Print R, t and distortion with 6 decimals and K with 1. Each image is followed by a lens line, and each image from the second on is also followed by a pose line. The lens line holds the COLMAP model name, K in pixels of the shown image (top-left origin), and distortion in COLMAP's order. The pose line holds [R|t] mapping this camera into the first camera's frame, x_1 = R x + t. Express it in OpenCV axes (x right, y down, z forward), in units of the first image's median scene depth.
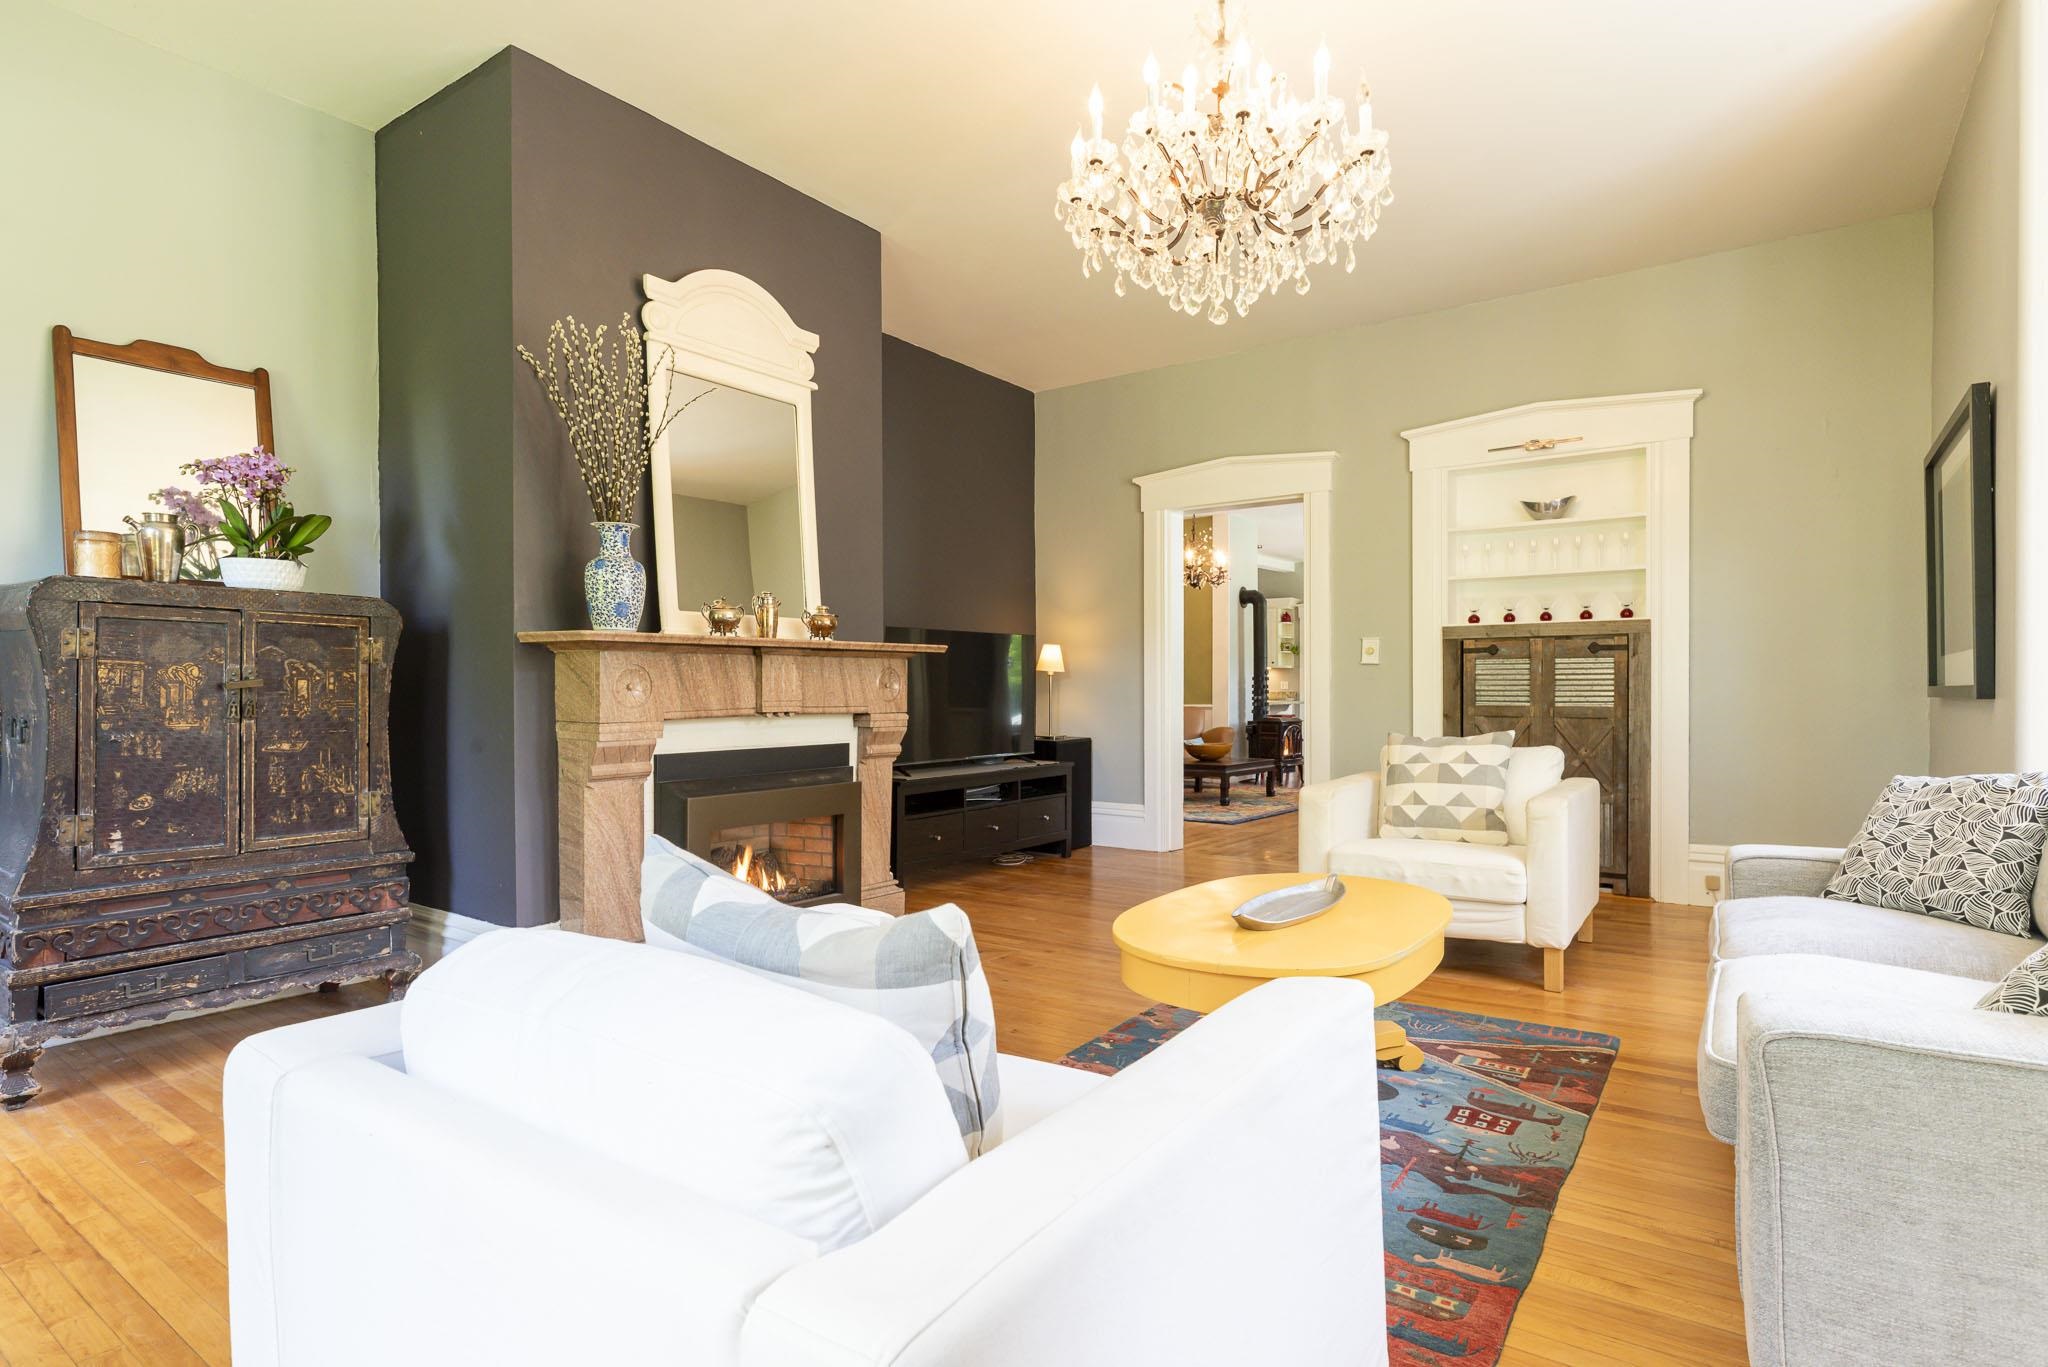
lens RADIAL K [[1040.3, 0, 1025.3], [0, 1040.3, 687.4], [0, 0, 1]] dist [0.004337, -0.000204]
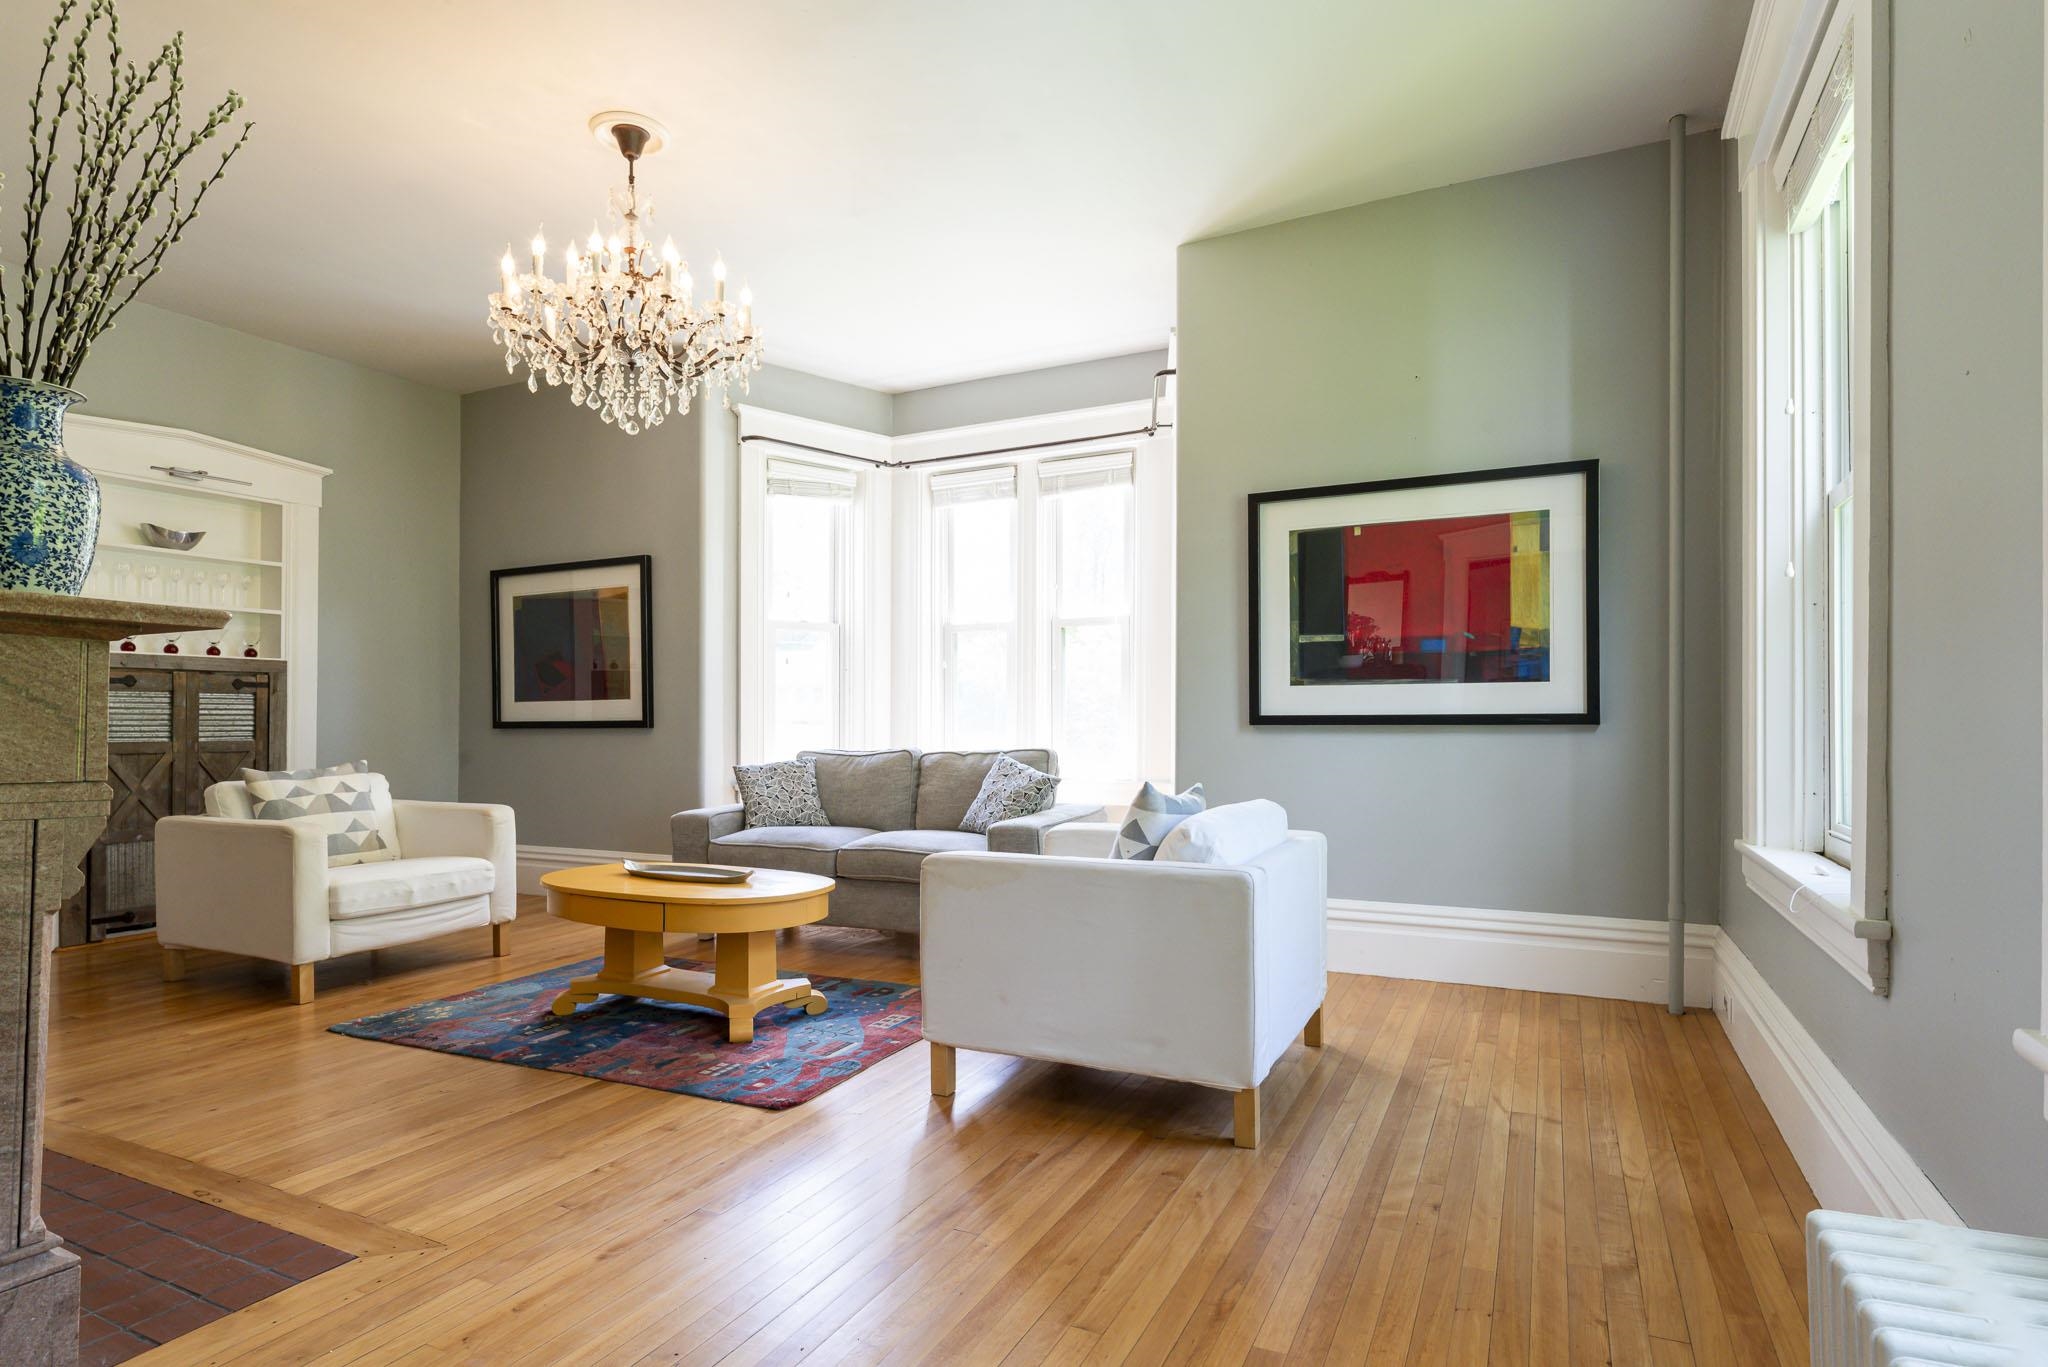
lens RADIAL K [[1040.3, 0, 1028.4], [0, 1040.3, 702.0], [0, 0, 1]] dist [0.004337, -0.000204]
pose [[-0.143871, 0.020333, 0.989388, -0.602360], [0.003169, 0.999793, -0.020086, 0.003185], [-0.989591, 0.000246, -0.143906, 0.371867]]
